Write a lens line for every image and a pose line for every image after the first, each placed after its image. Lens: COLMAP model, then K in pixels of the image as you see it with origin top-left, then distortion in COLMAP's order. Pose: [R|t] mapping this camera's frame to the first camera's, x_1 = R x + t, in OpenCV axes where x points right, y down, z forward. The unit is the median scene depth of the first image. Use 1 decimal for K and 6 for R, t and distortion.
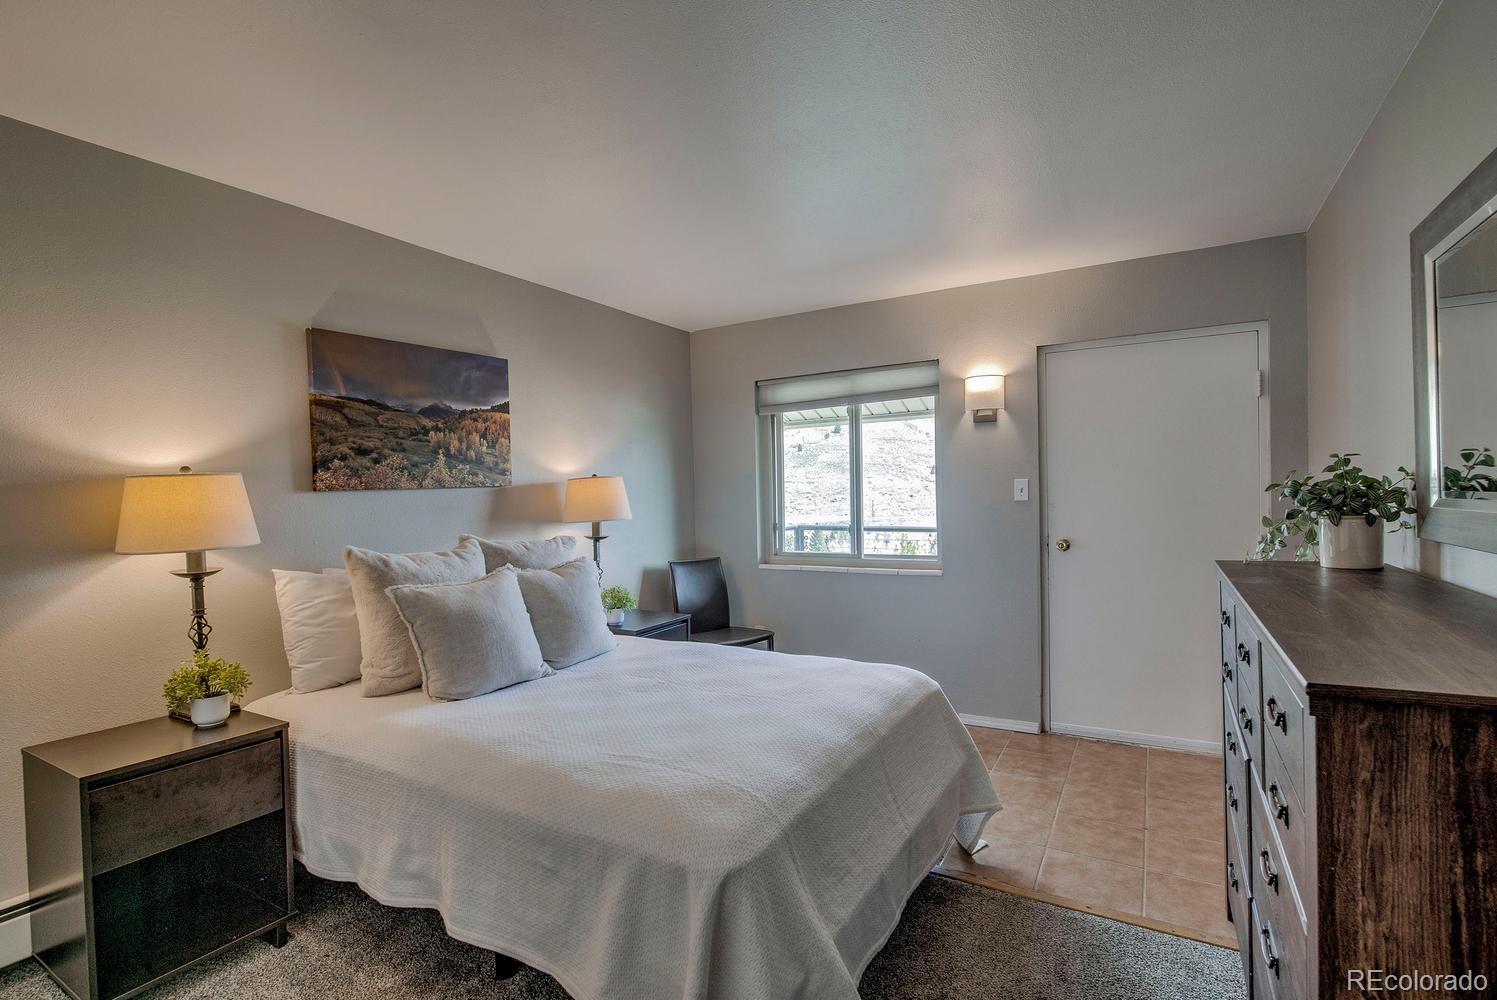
lens RADIAL K [[705.0, 0, 745.8], [0, 705.0, 498.2], [0, 0, 1]] dist [-0.011457, -0.001358]
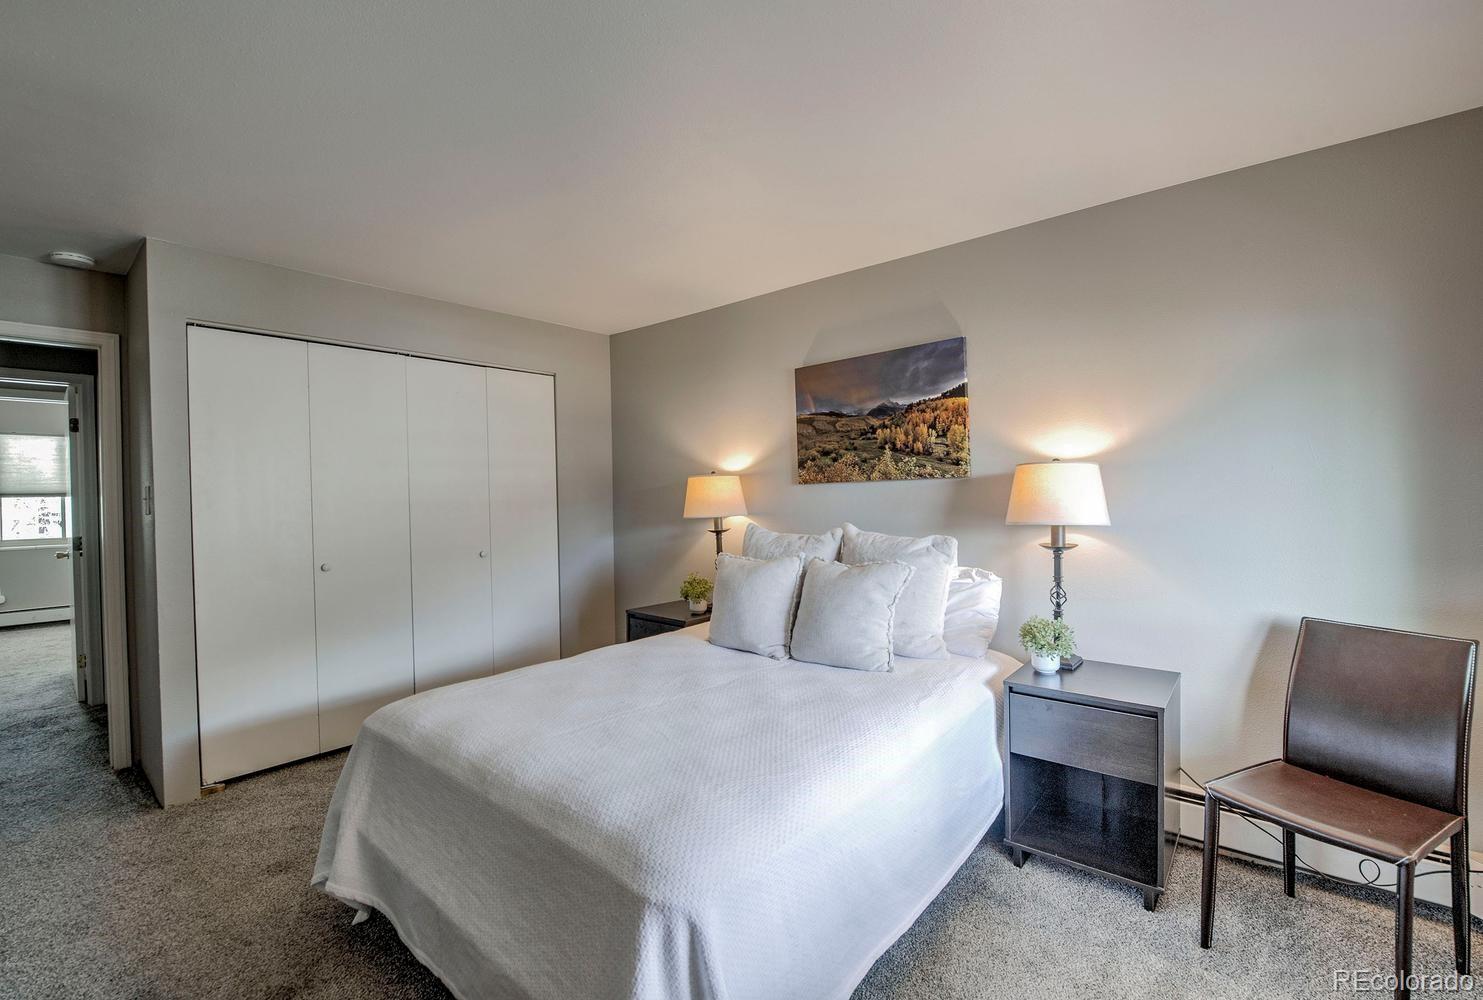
lens RADIAL K [[632.9, 0, 741.5], [0, 632.9, 500.0], [0, 0, 1]] dist [0.000382, 0.000059]
pose [[-0.176461, 0.033027, -0.983753, 0.546584], [0.004490, 0.999454, 0.032749, -0.016394], [0.984297, 0.001362, -0.176513, 0.914285]]
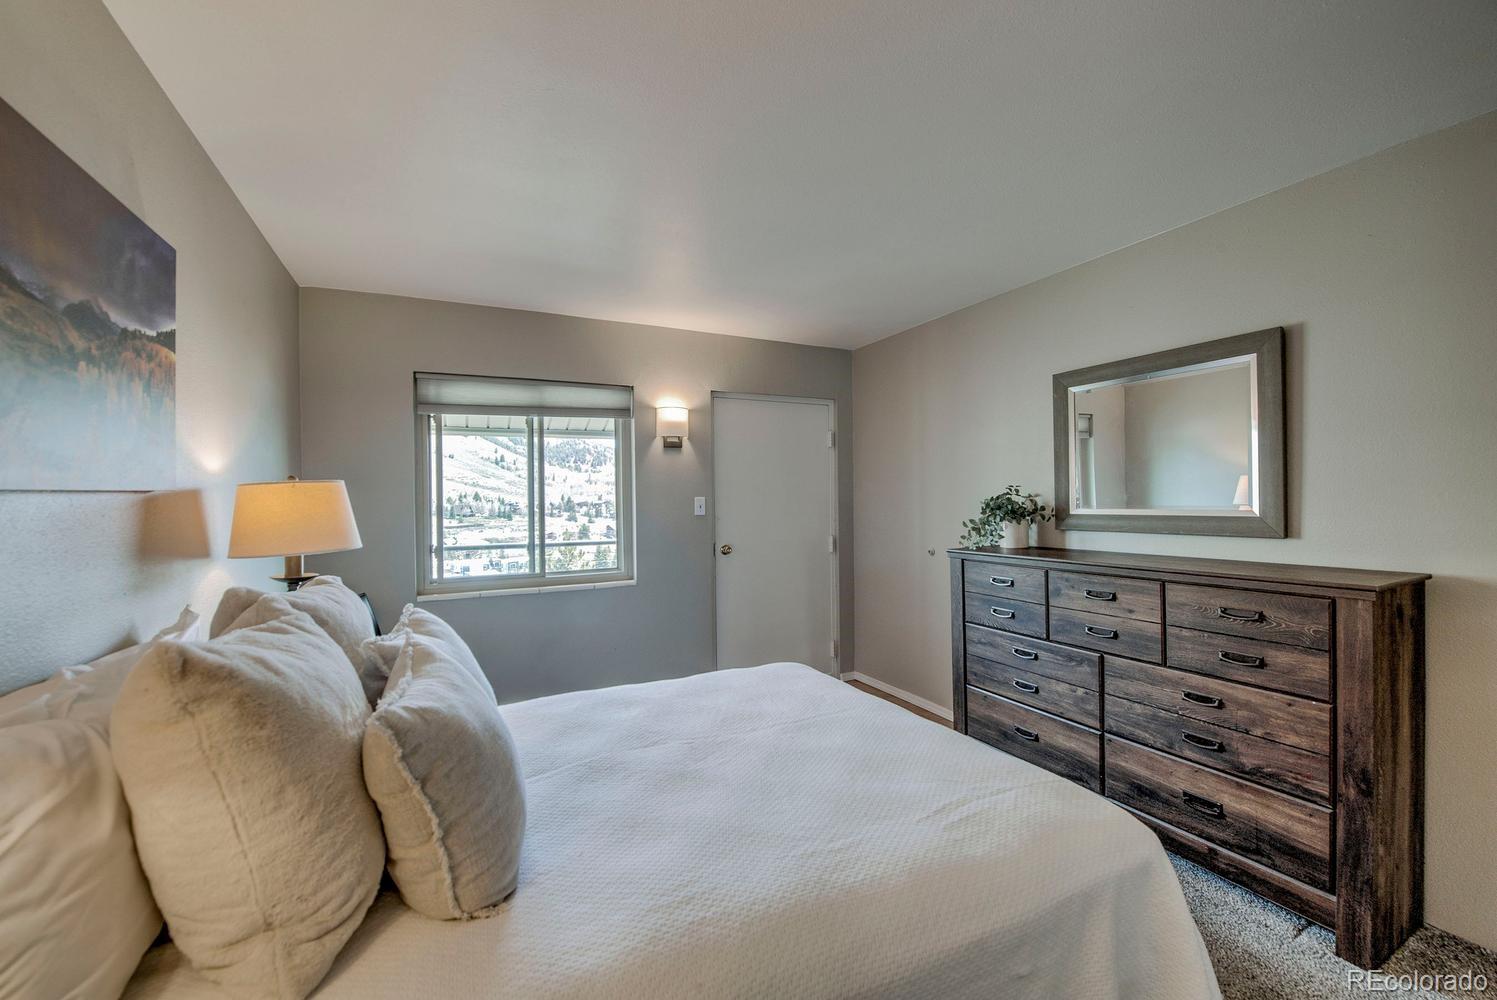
lens RADIAL K [[595.3, 0, 749.2], [0, 595.3, 501.1], [0, 0, 1]] dist [-0.018100, -0.000367]
pose [[0.551047, 0.014148, 0.834354, -0.490514], [0.008302, 0.999714, -0.022435, 0.003494], [-0.834433, 0.019290, 0.550772, 0.431805]]
